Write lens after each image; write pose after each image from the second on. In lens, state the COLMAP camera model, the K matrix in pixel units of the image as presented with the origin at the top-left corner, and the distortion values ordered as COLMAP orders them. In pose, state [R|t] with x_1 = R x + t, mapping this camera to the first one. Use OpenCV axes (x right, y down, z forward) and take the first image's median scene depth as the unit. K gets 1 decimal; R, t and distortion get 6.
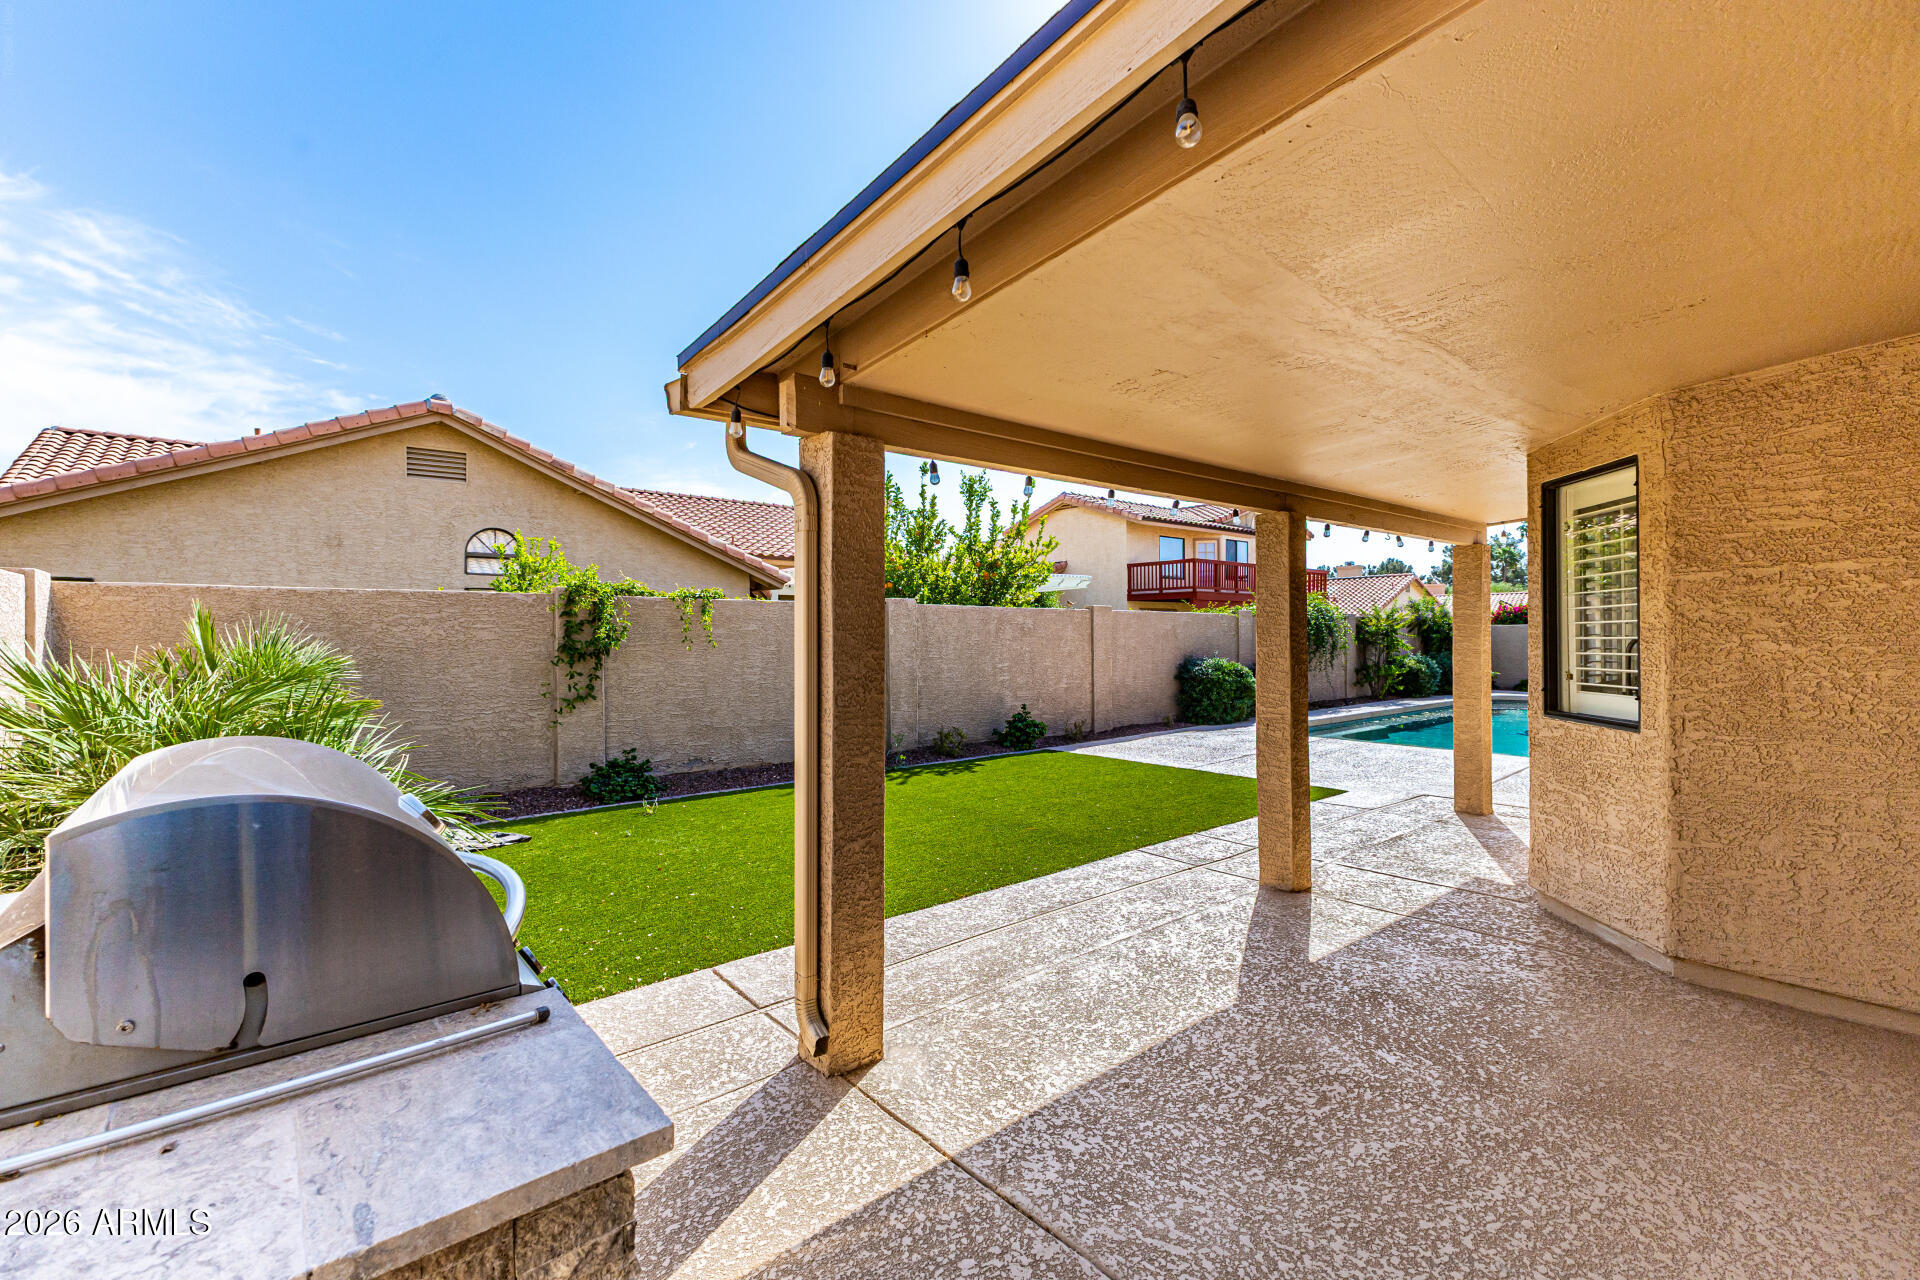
lens RADIAL K [[824.0, 0, 960.6], [0, 824.0, 638.1], [0, 0, 1]] dist [0.007513, -0.000555]
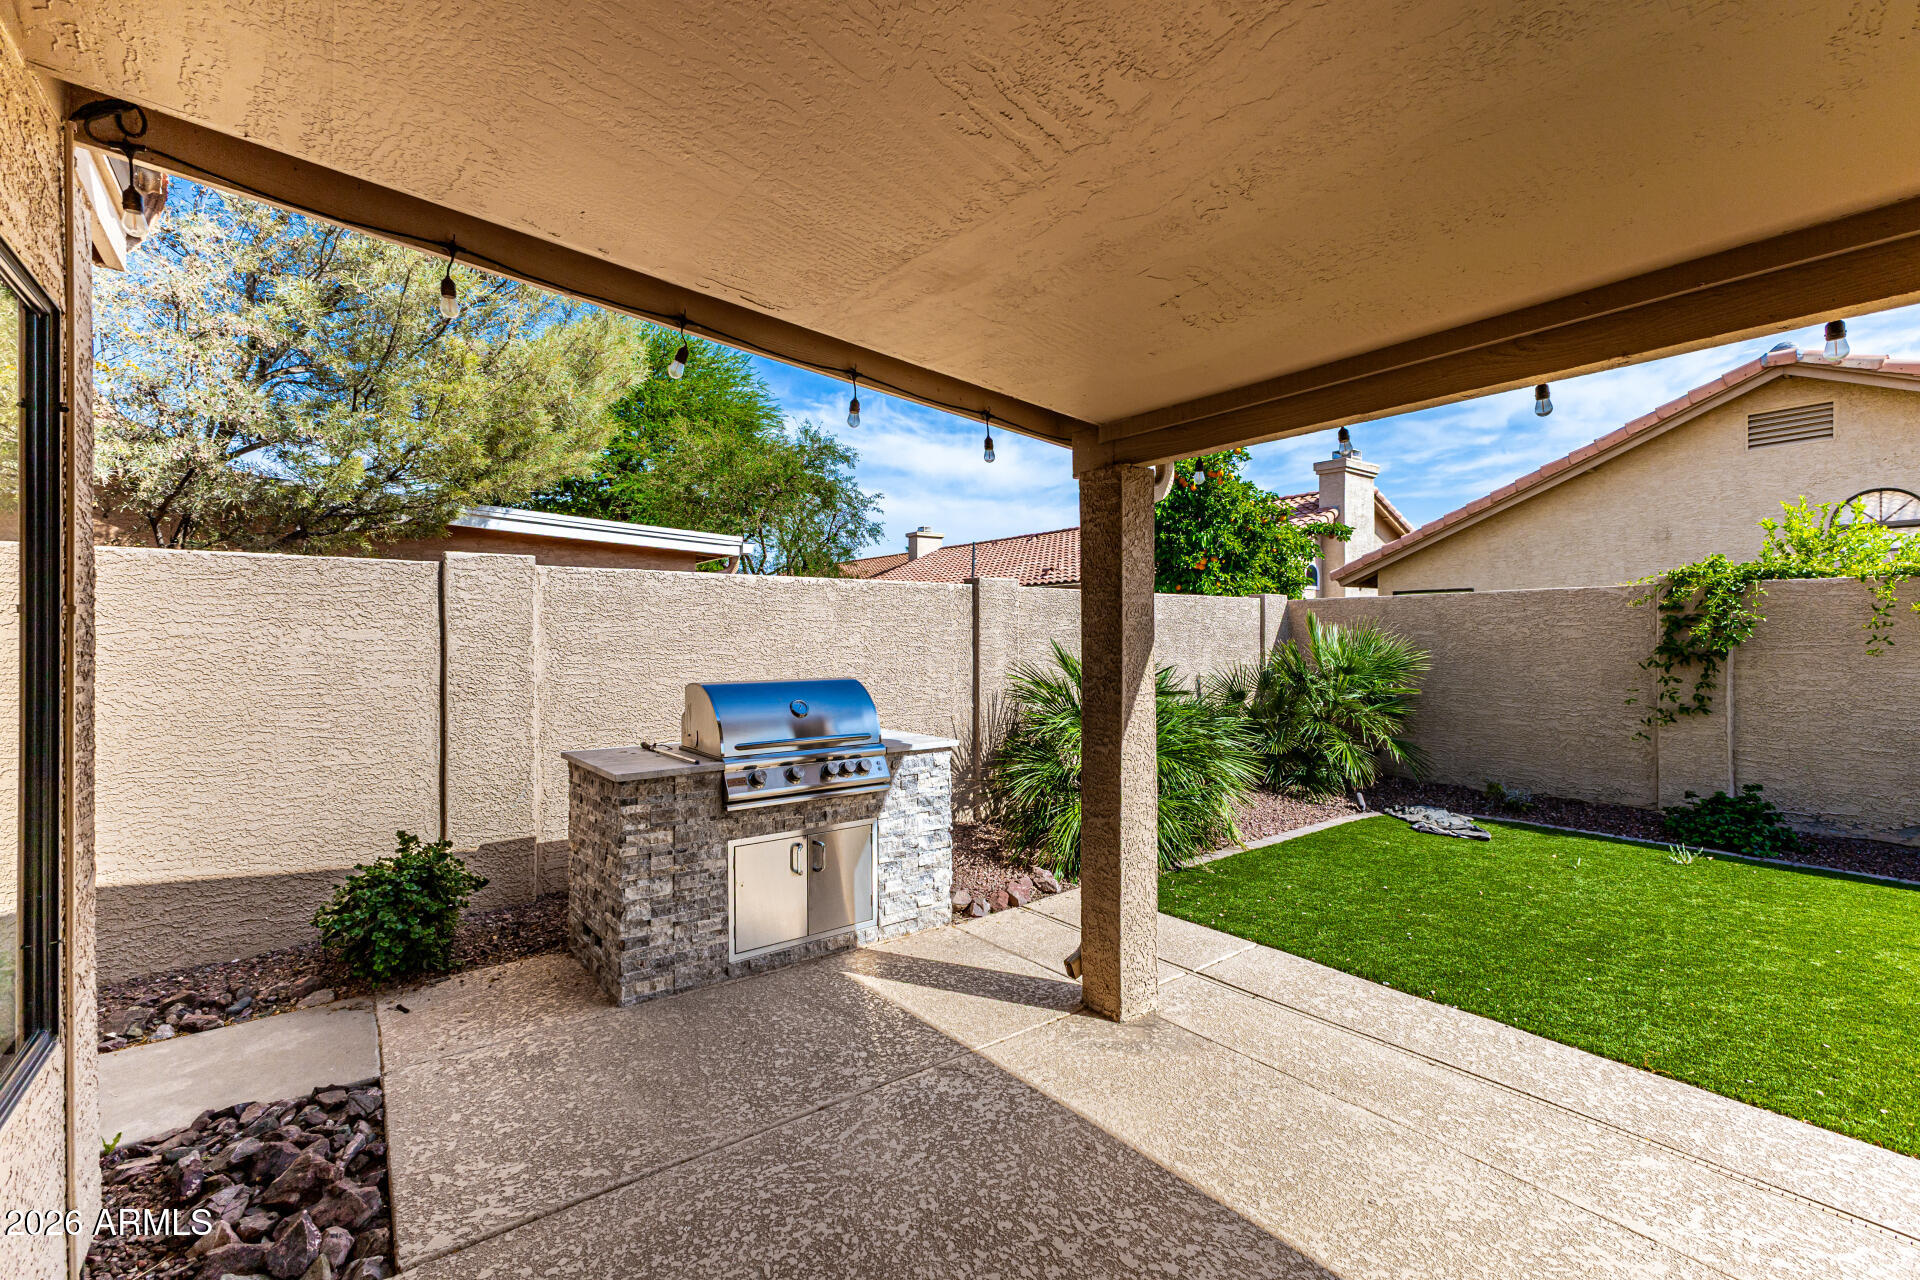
lens RADIAL K [[824.0, 0, 960.6], [0, 824.0, 638.1], [0, 0, 1]] dist [0.007513, -0.000555]
pose [[-0.039798, 0.007715, -0.999178, 0.391774], [0.001976, 0.999969, 0.007642, -0.006330], [0.999206, -0.001670, -0.039812, 0.319976]]
